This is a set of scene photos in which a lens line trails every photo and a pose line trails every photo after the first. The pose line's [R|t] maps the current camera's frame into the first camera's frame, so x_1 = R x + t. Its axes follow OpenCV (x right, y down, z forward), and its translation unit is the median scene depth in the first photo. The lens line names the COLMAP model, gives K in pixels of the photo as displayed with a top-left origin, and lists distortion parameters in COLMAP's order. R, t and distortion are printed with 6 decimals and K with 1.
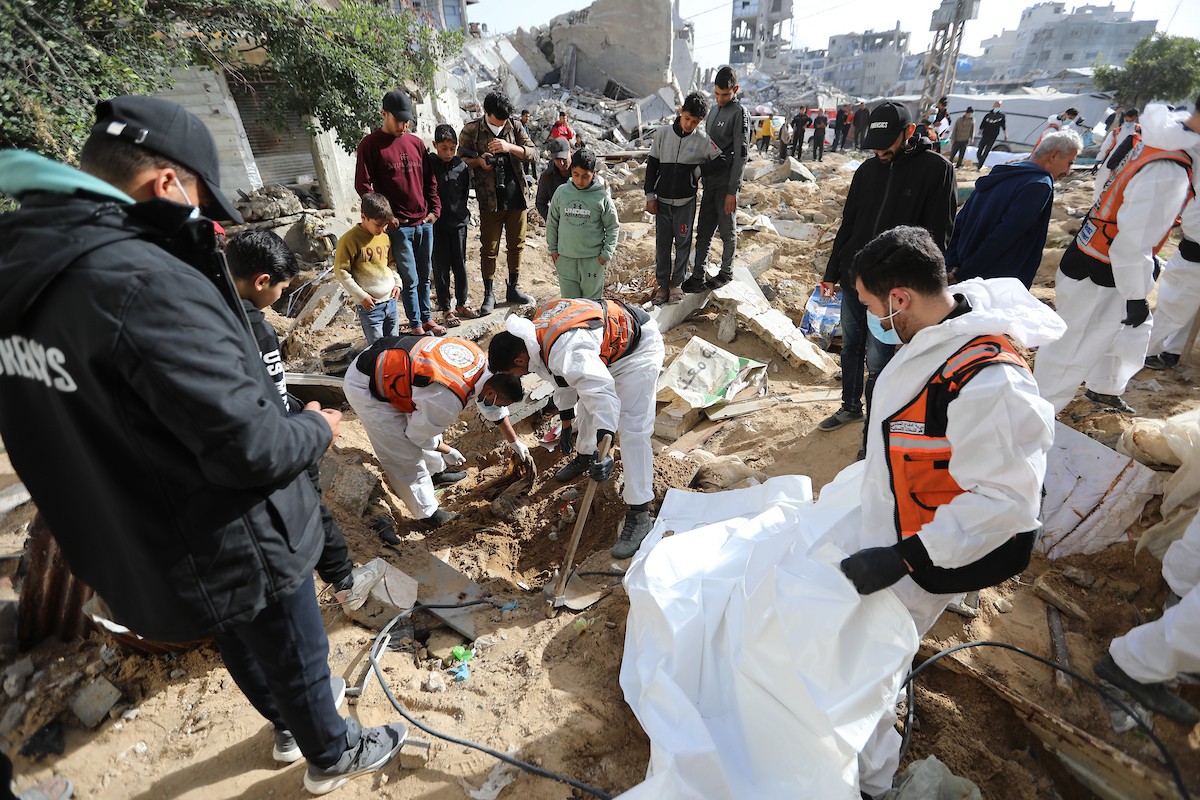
lens RADIAL K [[682.9, 0, 600.0], [0, 682.9, 400.0], [0, 0, 1]] dist [0.005278, 0.000640]
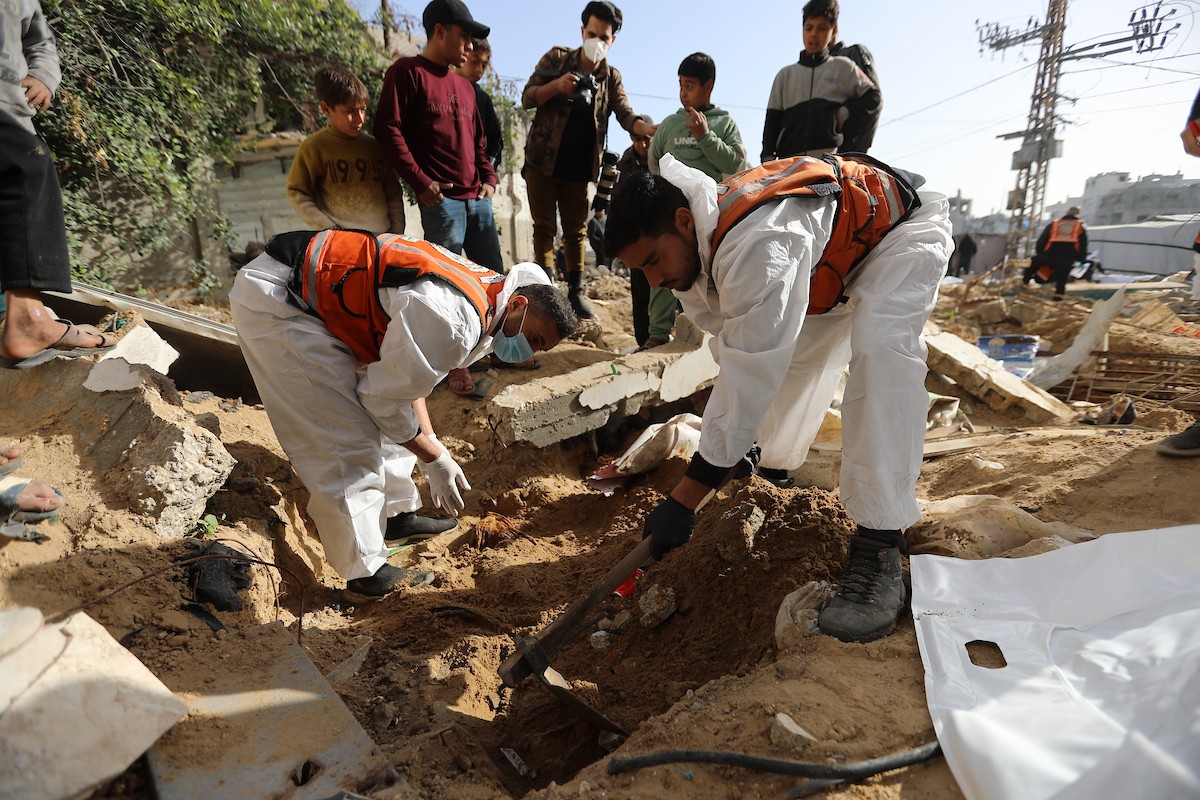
lens RADIAL K [[569.9, 0, 600.0], [0, 569.9, 400.0], [0, 0, 1]] dist [-0.002479, -0.000017]
pose [[0.993879, 0.047294, -0.099841, -0.016927], [-0.074725, 0.953423, -0.292235, 0.069937], [0.081370, 0.297907, 0.951121, 0.262040]]
